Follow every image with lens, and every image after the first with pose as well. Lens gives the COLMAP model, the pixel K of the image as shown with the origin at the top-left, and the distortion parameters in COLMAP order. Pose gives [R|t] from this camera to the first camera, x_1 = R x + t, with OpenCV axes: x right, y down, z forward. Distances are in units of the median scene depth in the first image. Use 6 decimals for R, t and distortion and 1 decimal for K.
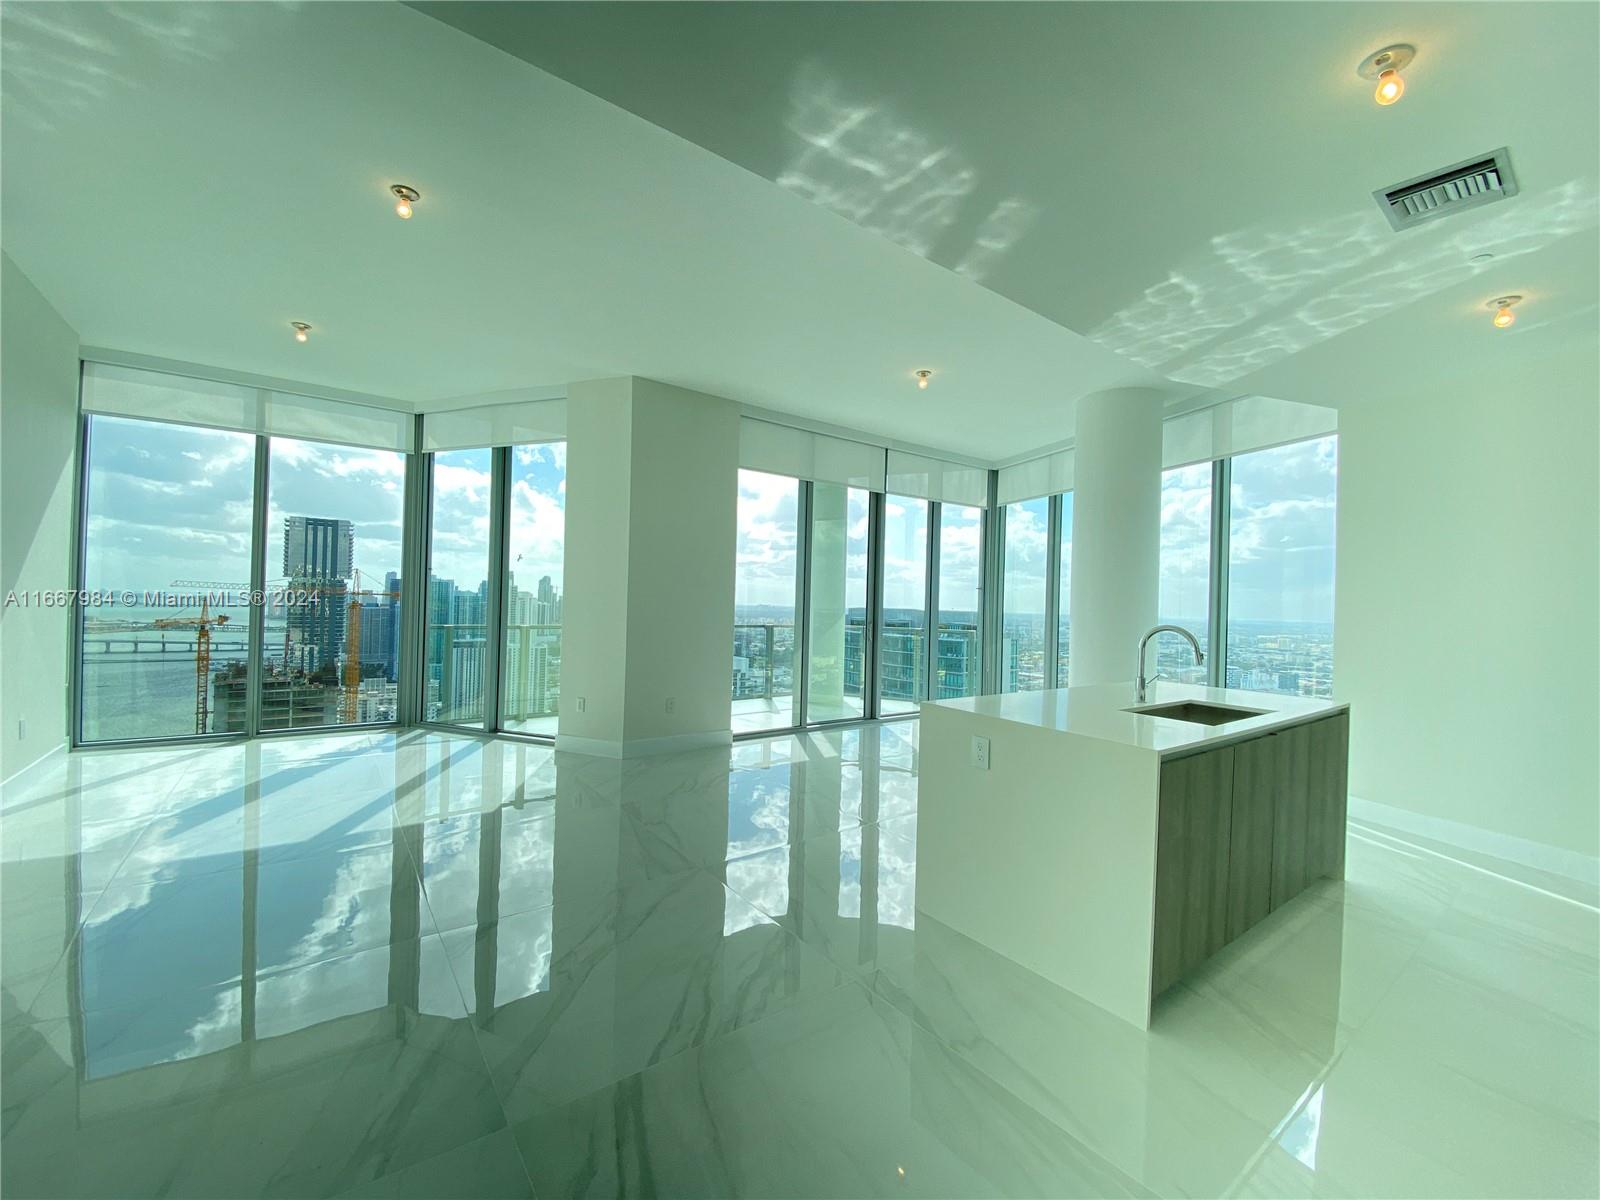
lens RADIAL K [[651.2, 0, 805.4], [0, 651.2, 574.7], [0, 0, 1]] dist [0.000574, -0.000501]
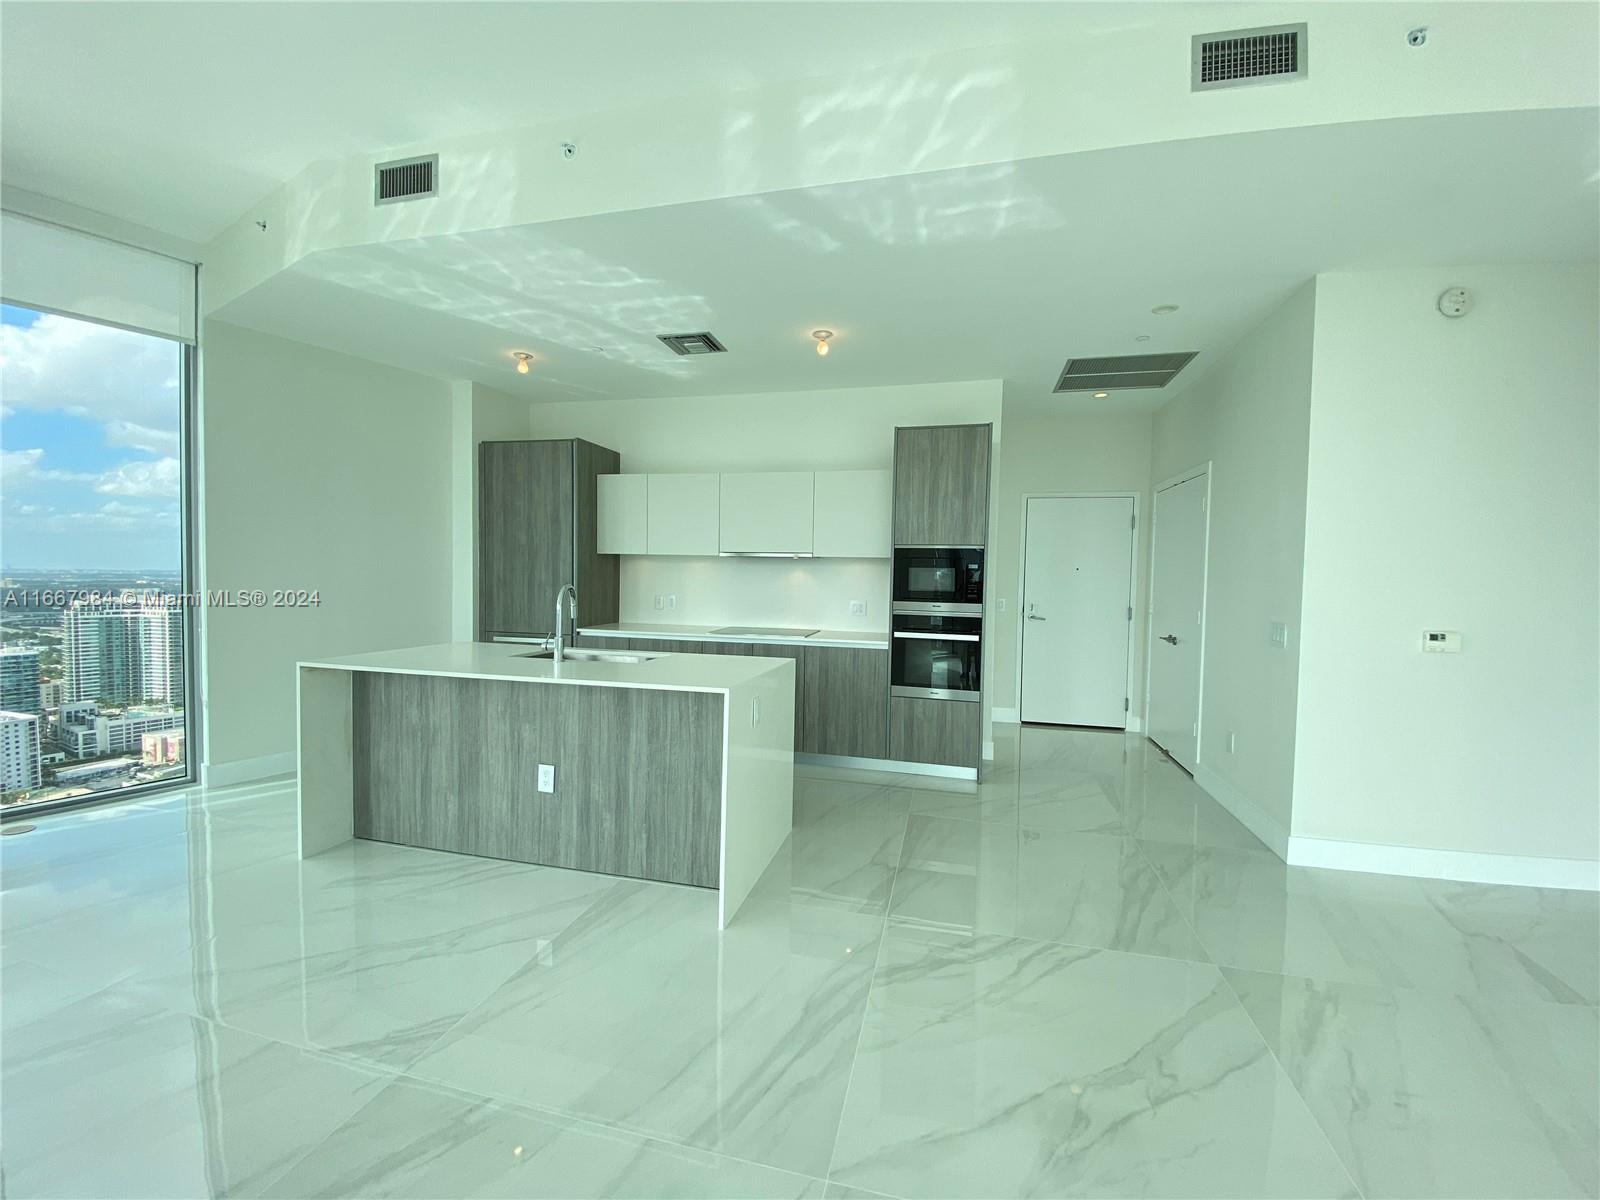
lens RADIAL K [[651.2, 0, 799.8], [0, 651.2, 597.8], [0, 0, 1]] dist [0.000574, -0.000501]
pose [[-0.628164, -0.066985, 0.775192, -0.592502], [-0.068102, 0.997197, 0.030983, 0.051596], [-0.775095, -0.033330, -0.630965, 1.665612]]
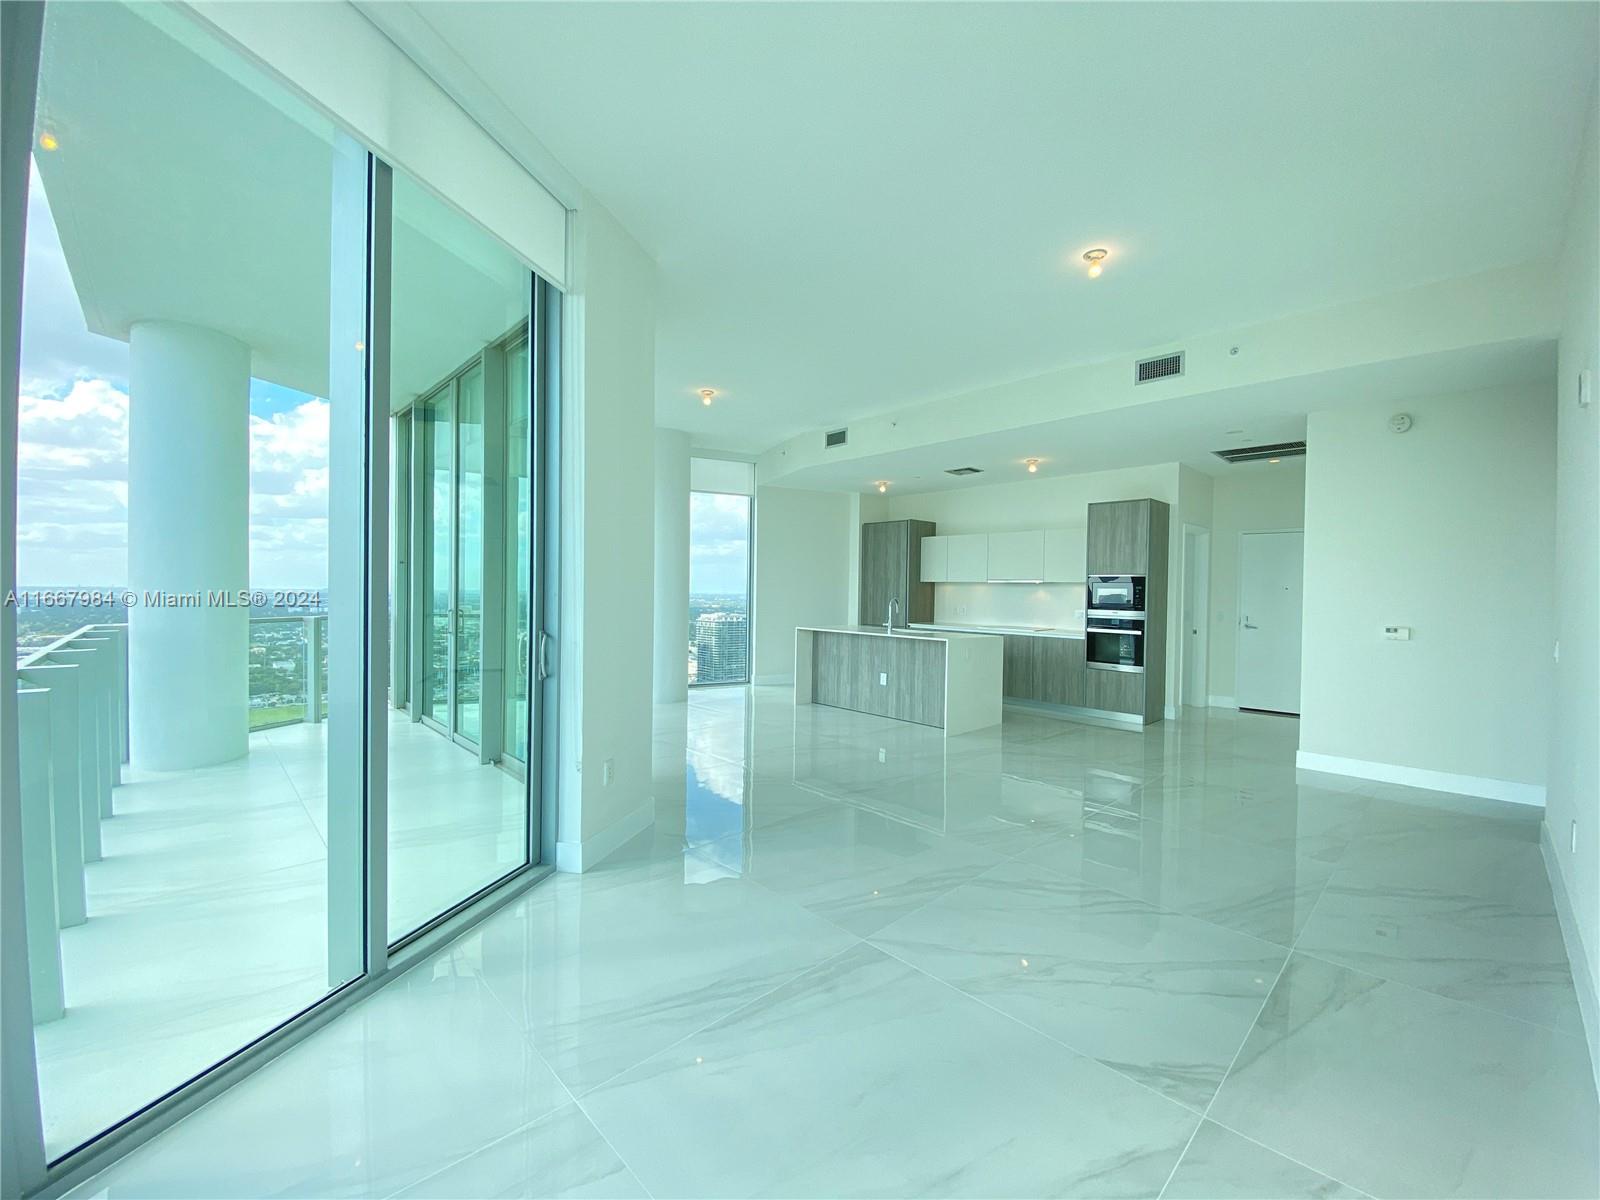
lens RADIAL K [[651.2, 0, 798.1], [0, 651.2, 599.5], [0, 0, 1]] dist [0.000574, -0.000501]
pose [[-0.116020, -0.044084, 0.992268, -2.051634], [-0.059424, 0.997533, 0.037370, 0.023980], [-0.991468, -0.054629, -0.118354, 1.963620]]
